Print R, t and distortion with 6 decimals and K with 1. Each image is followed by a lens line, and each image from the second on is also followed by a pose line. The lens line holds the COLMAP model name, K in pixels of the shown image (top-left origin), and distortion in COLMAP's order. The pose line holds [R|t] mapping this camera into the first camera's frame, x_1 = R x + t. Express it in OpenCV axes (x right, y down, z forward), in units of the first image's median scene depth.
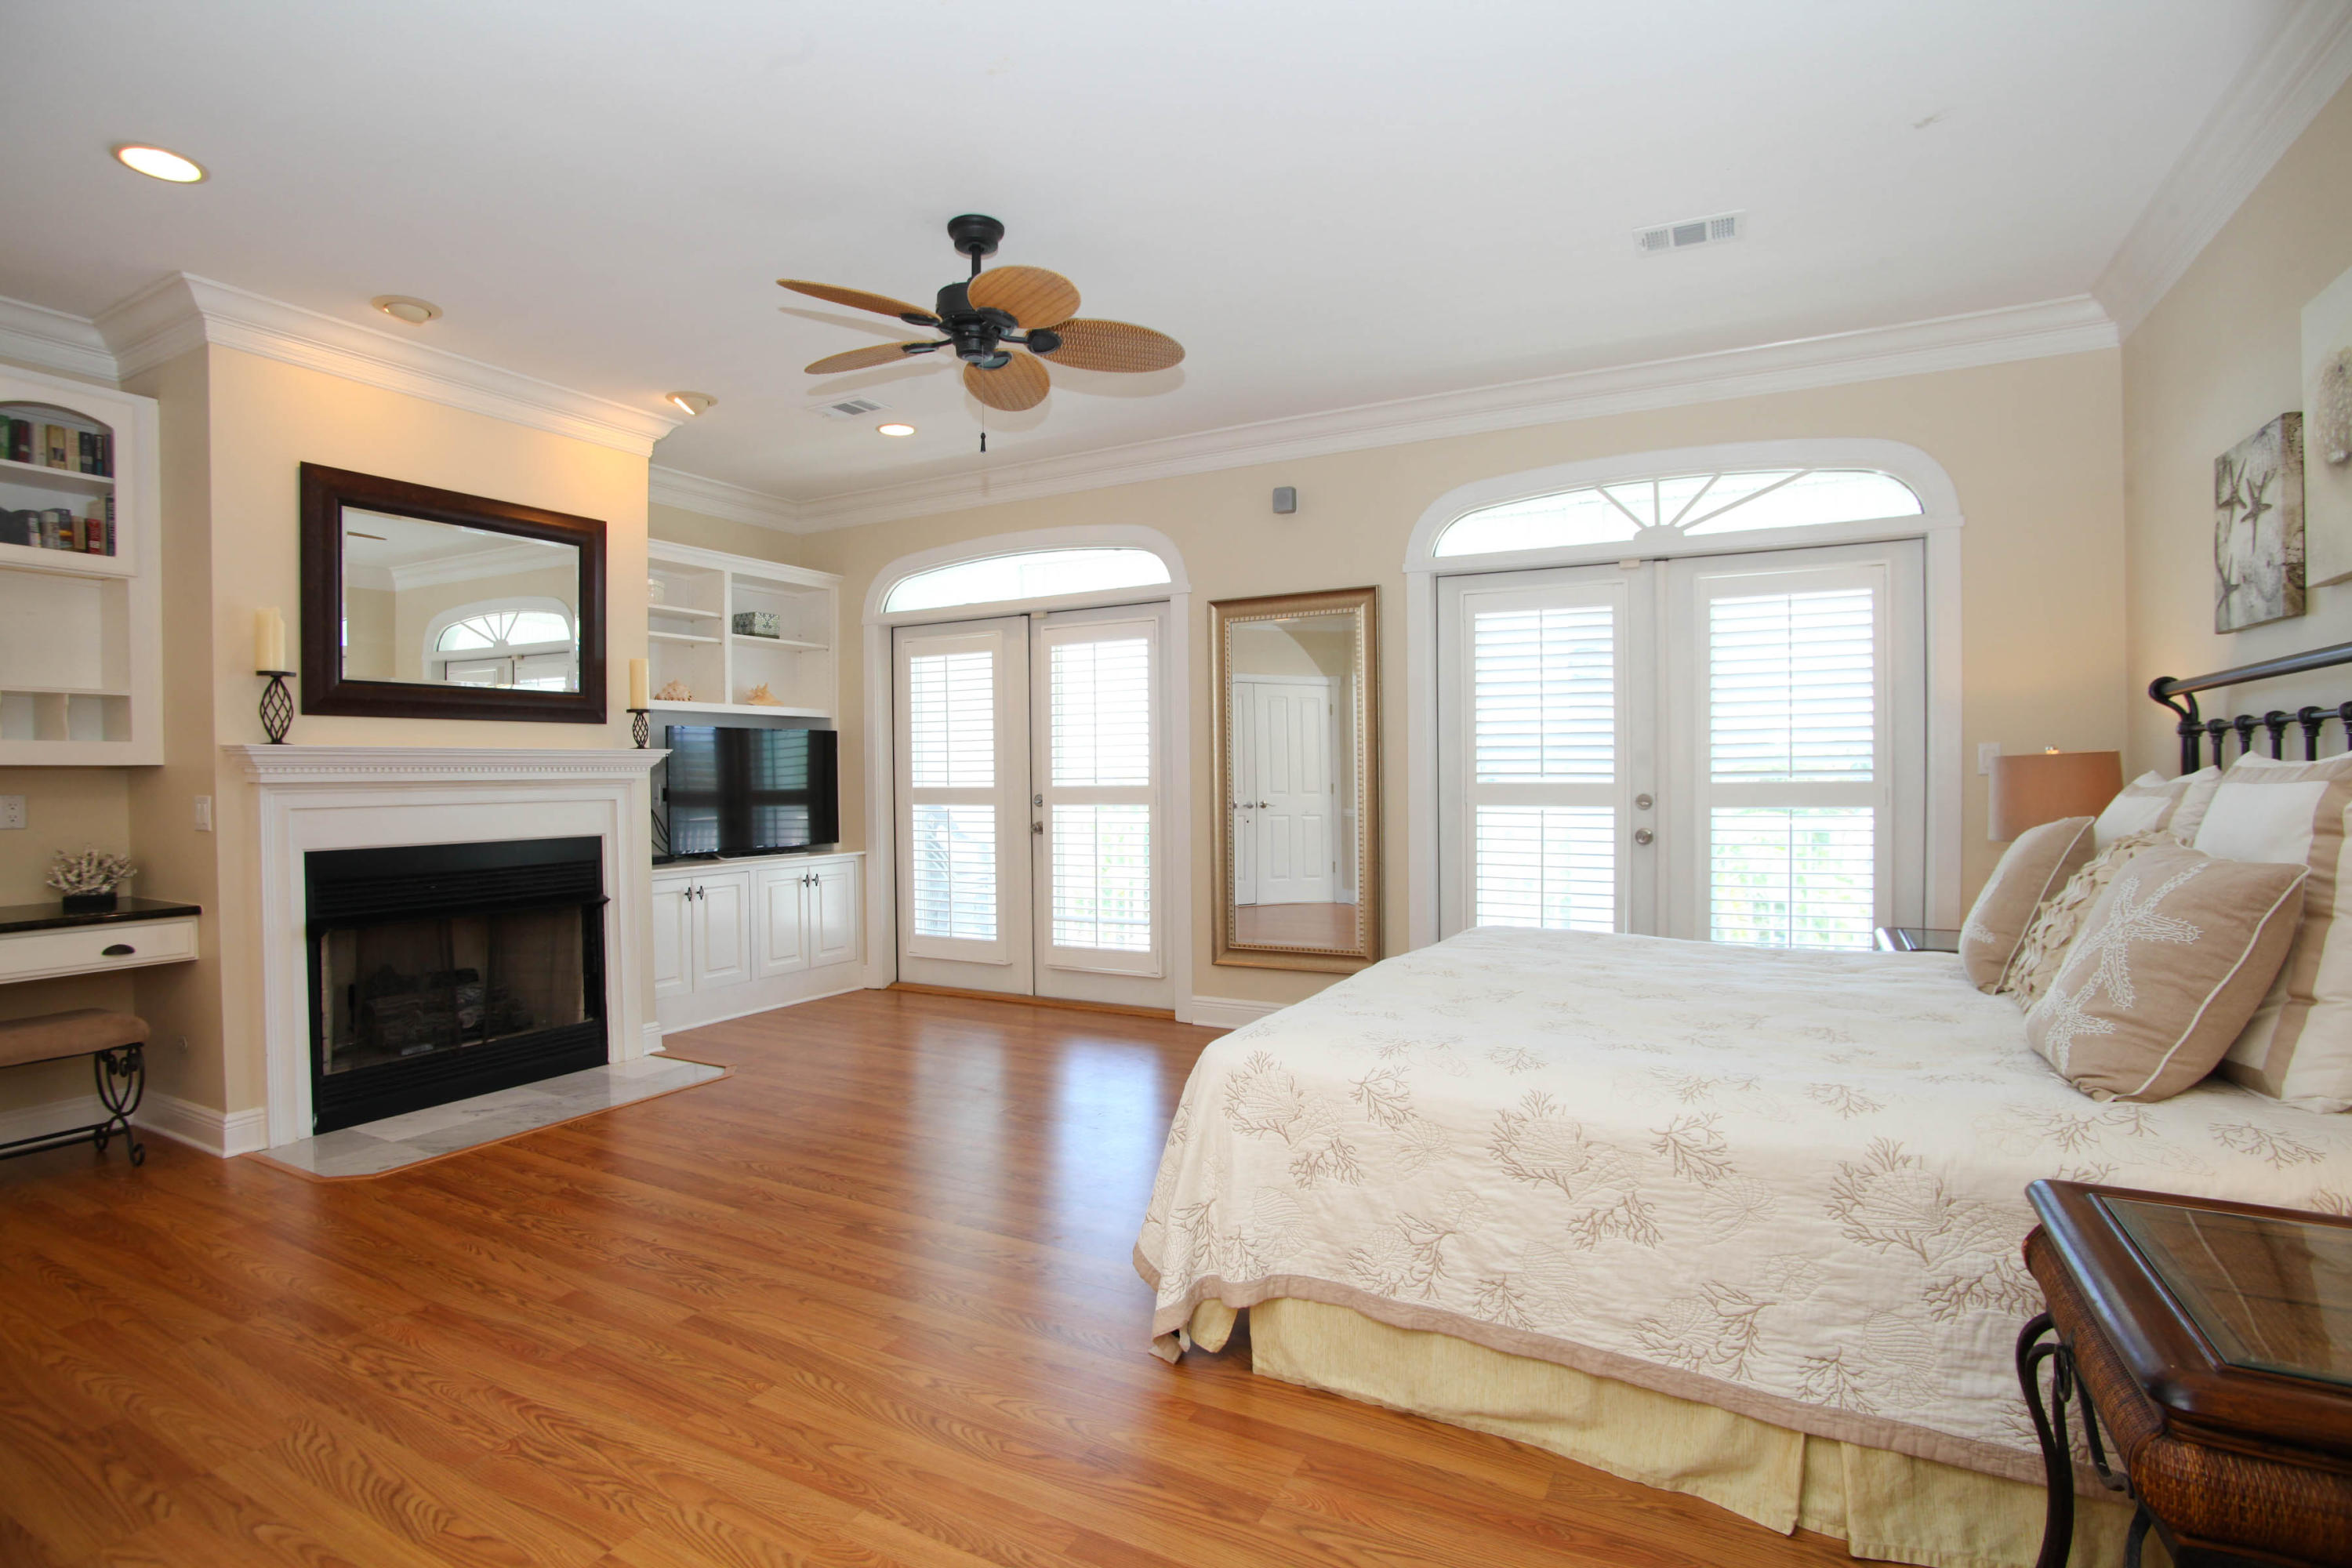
lens RADIAL K [[1134.8, 0, 1168.8], [0, 1134.8, 784.7], [0, 0, 1]] dist [-0.087933, 0.039976]
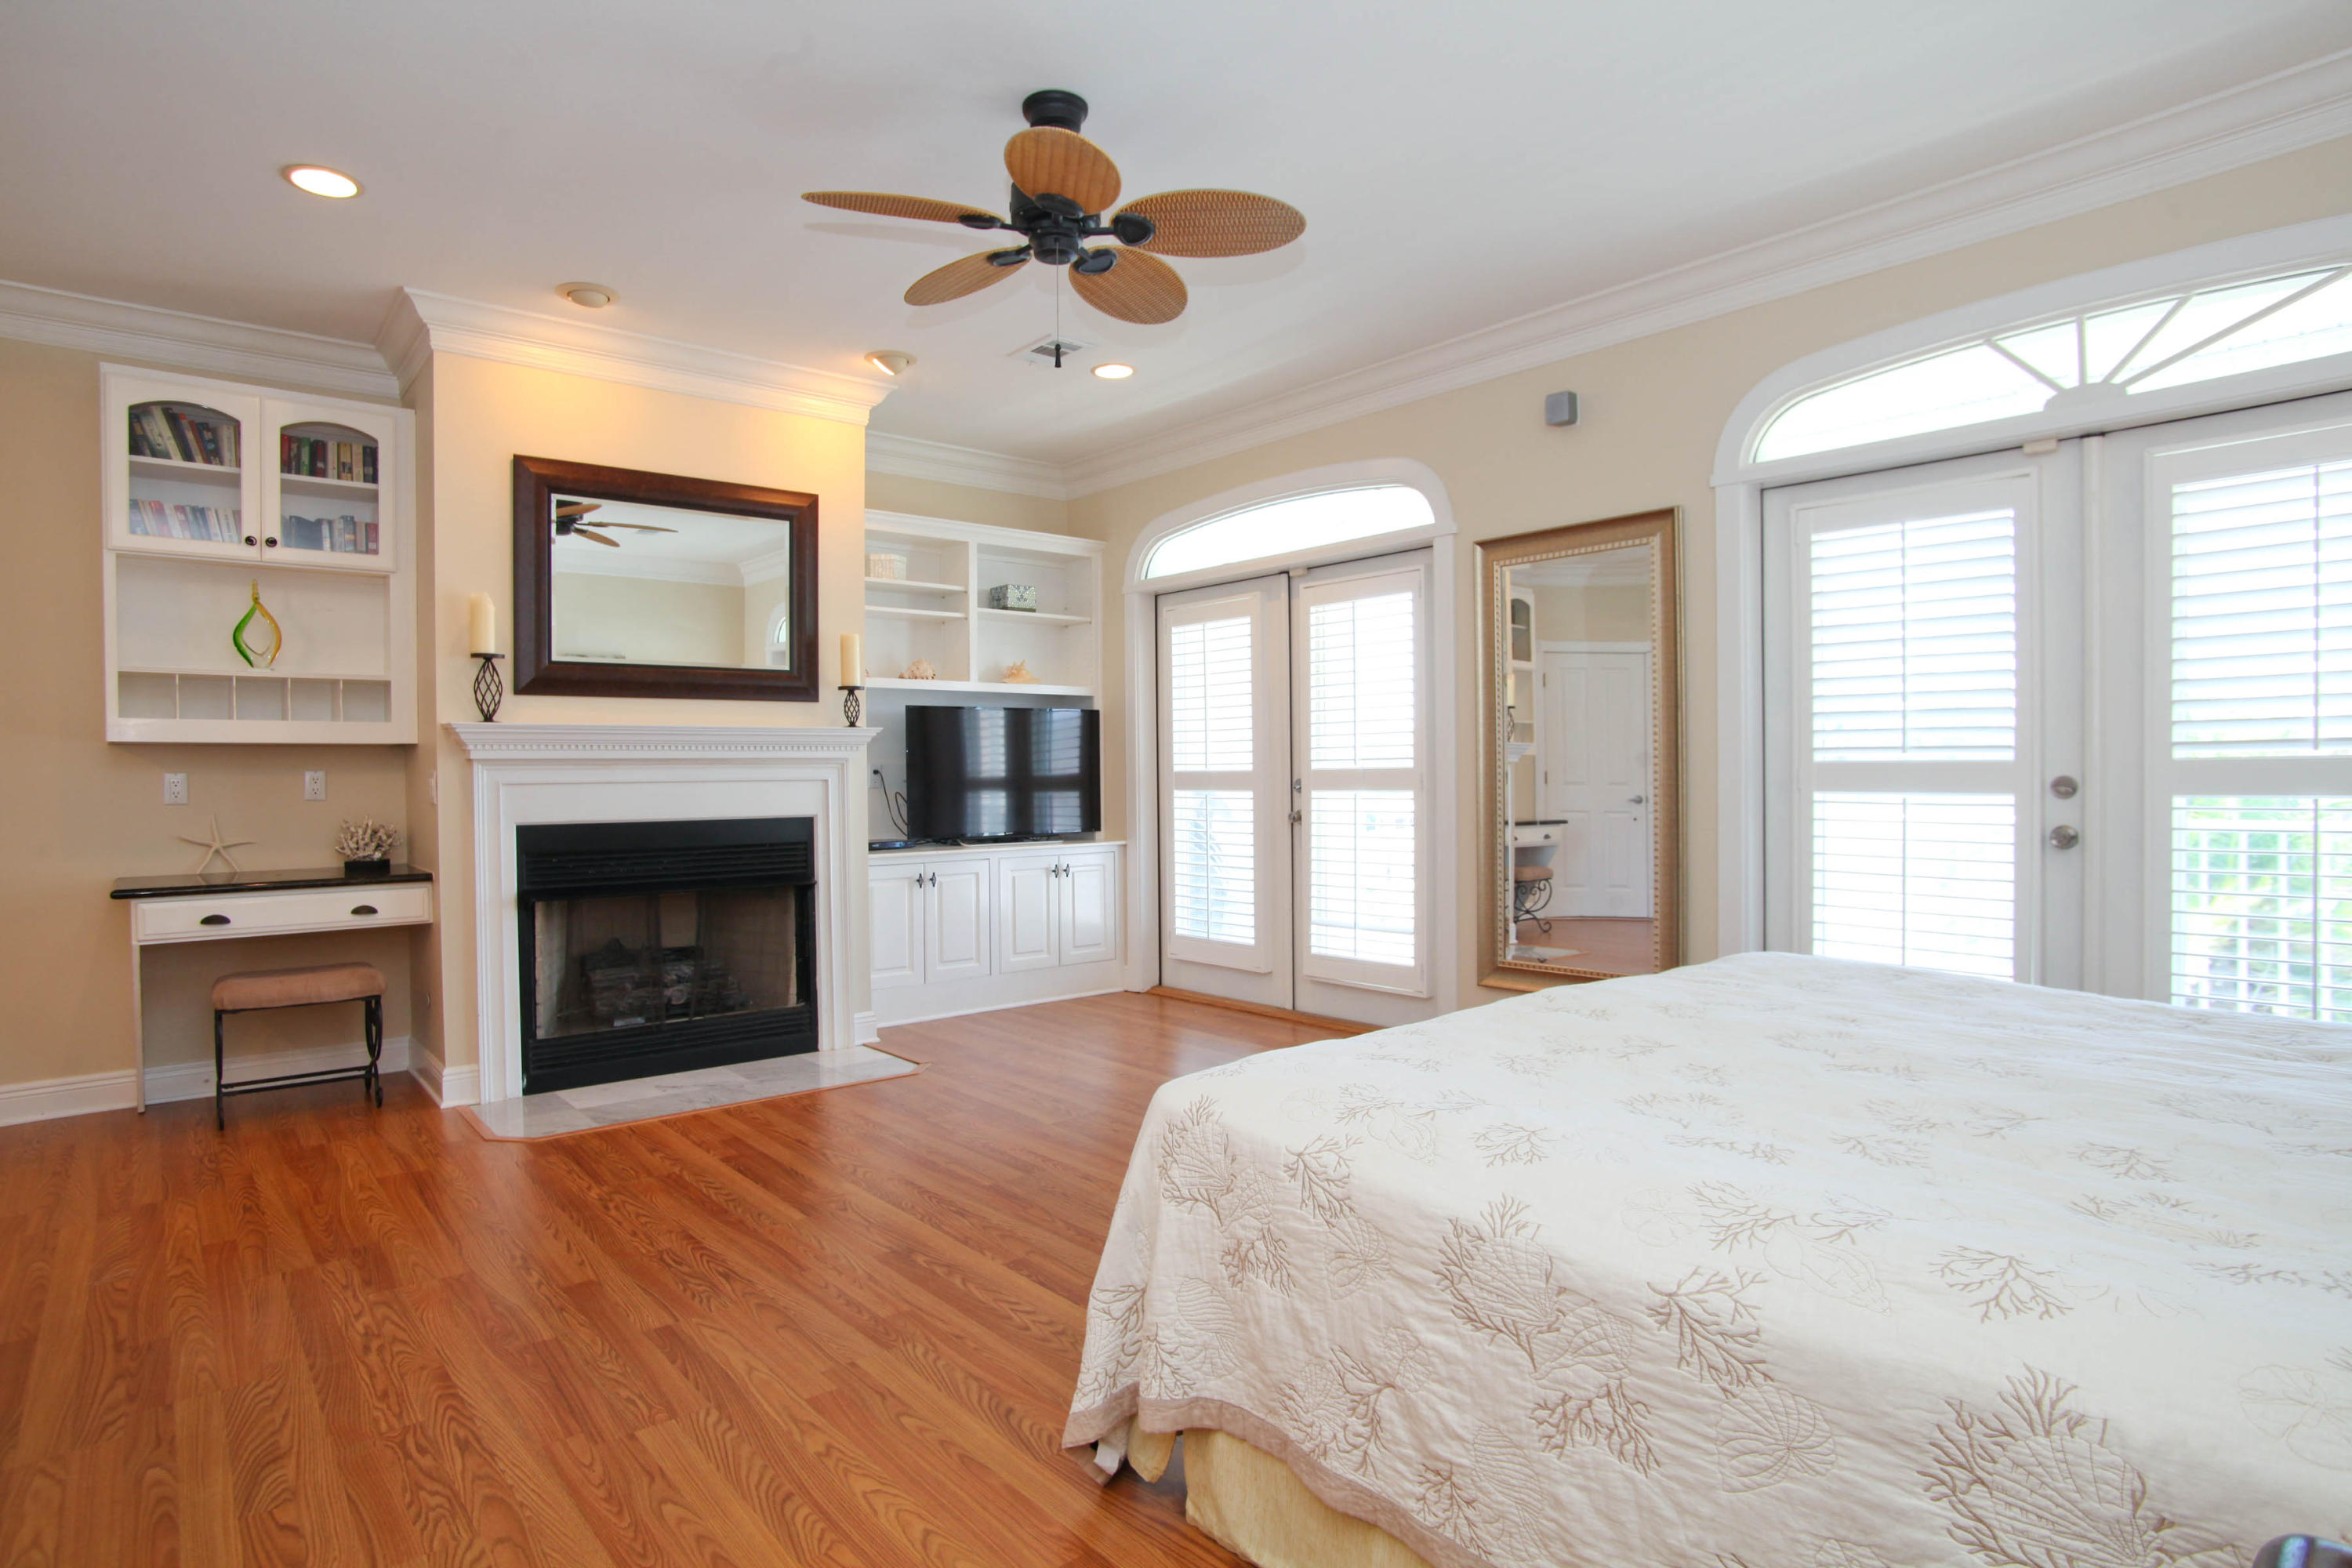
lens RADIAL K [[1228.9, 0, 1176.0], [0, 1228.9, 784.0], [0, 0, 1]] dist [-0.079020, 0.038234]
pose [[0.935308, 0.004562, -0.353805, 0.210961], [-0.003450, 0.999987, 0.003773, 0.015290], [0.353818, -0.002308, 0.935311, 0.140281]]
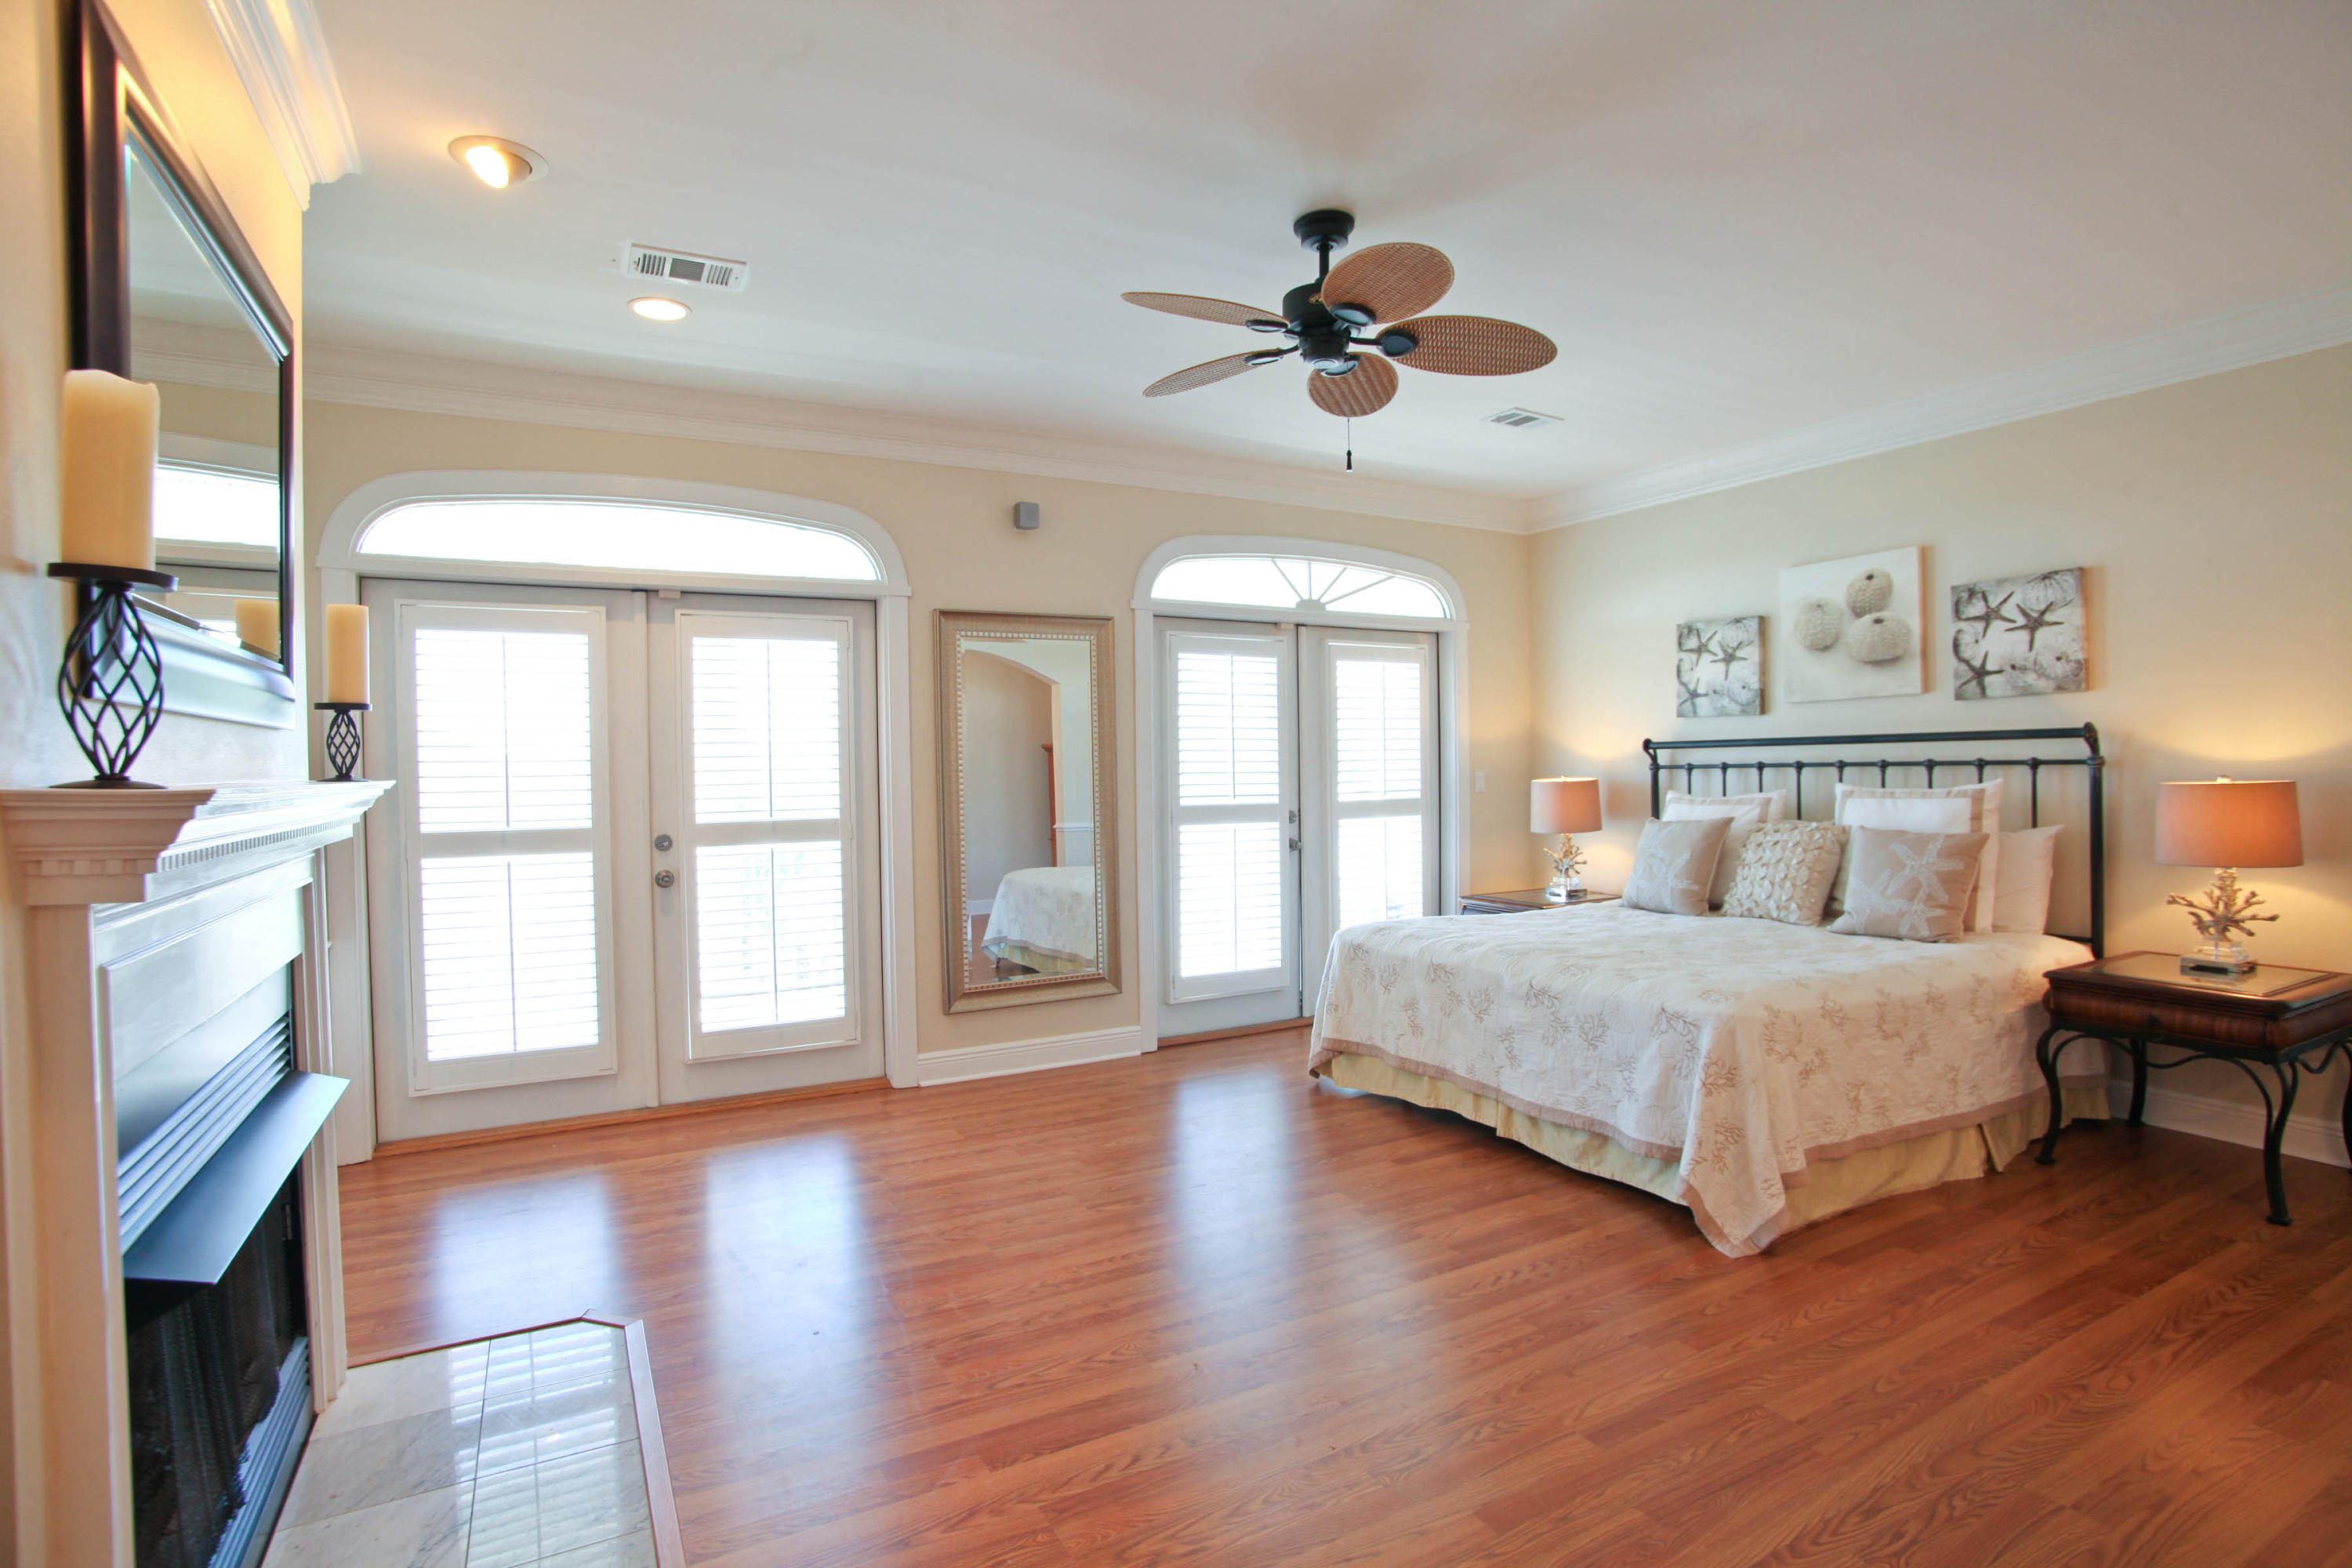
lens RADIAL K [[1134.8, 0, 1168.8], [0, 1134.8, 784.7], [0, 0, 1]] dist [-0.087933, 0.039976]
pose [[0.547236, -0.011146, 0.836904, -0.887143], [0.017823, 0.999840, 0.001662, -0.031564], [-0.836789, 0.014007, 0.547347, 0.521862]]
